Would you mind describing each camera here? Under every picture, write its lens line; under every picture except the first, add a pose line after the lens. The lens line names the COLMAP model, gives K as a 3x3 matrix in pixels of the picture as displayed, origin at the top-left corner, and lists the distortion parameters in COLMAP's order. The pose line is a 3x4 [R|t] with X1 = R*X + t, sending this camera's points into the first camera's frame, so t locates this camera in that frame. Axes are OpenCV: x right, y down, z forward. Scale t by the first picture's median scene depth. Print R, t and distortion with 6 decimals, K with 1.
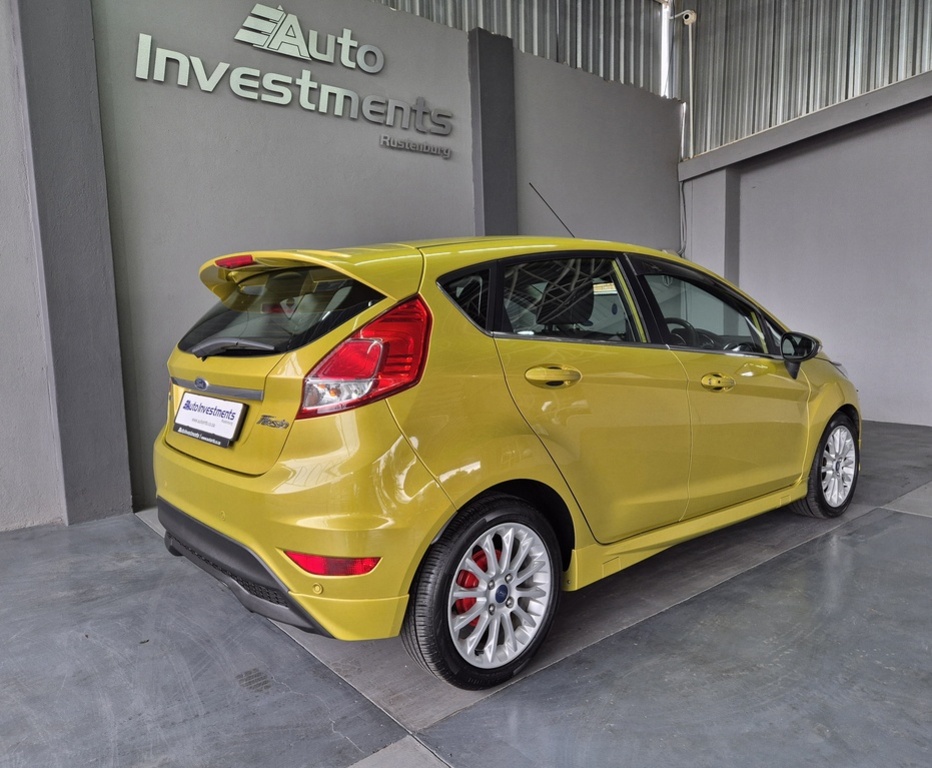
lens RADIAL K [[665.9, 0, 448.1], [0, 665.9, 380.6], [0, 0, 1]] dist [0.032982, -0.005359]
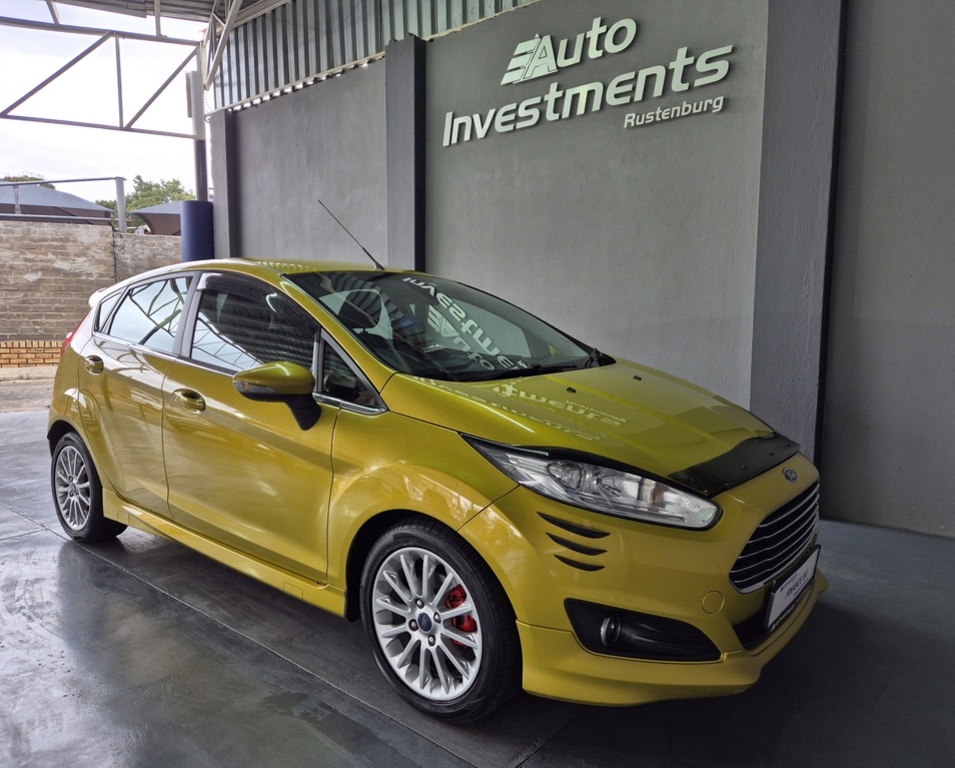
lens RADIAL K [[651.8, 0, 477.5], [0, 651.8, 384.0], [0, 0, 1]] dist [0.058299, -0.057589]
pose [[0.220184, 0.122558, -0.967729, 0.837827], [-0.097634, 0.989863, 0.103146, -0.095167], [0.970560, 0.071773, 0.229917, 0.702842]]
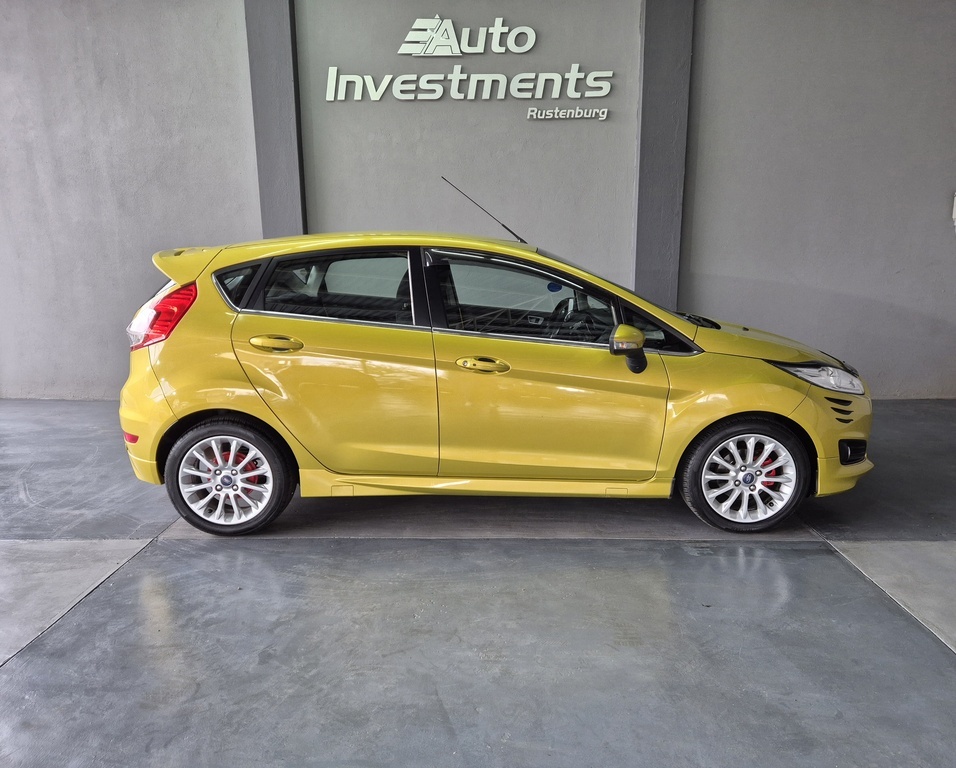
lens RADIAL K [[652.5, 0, 478.0], [0, 652.5, 384.0], [0, 0, 1]] dist [0.058299, -0.057589]
pose [[0.774708, 0.140267, -0.616565, 0.633747], [-0.074004, 0.988497, 0.131896, -0.063252], [0.627974, -0.056553, 0.776177, 0.088320]]
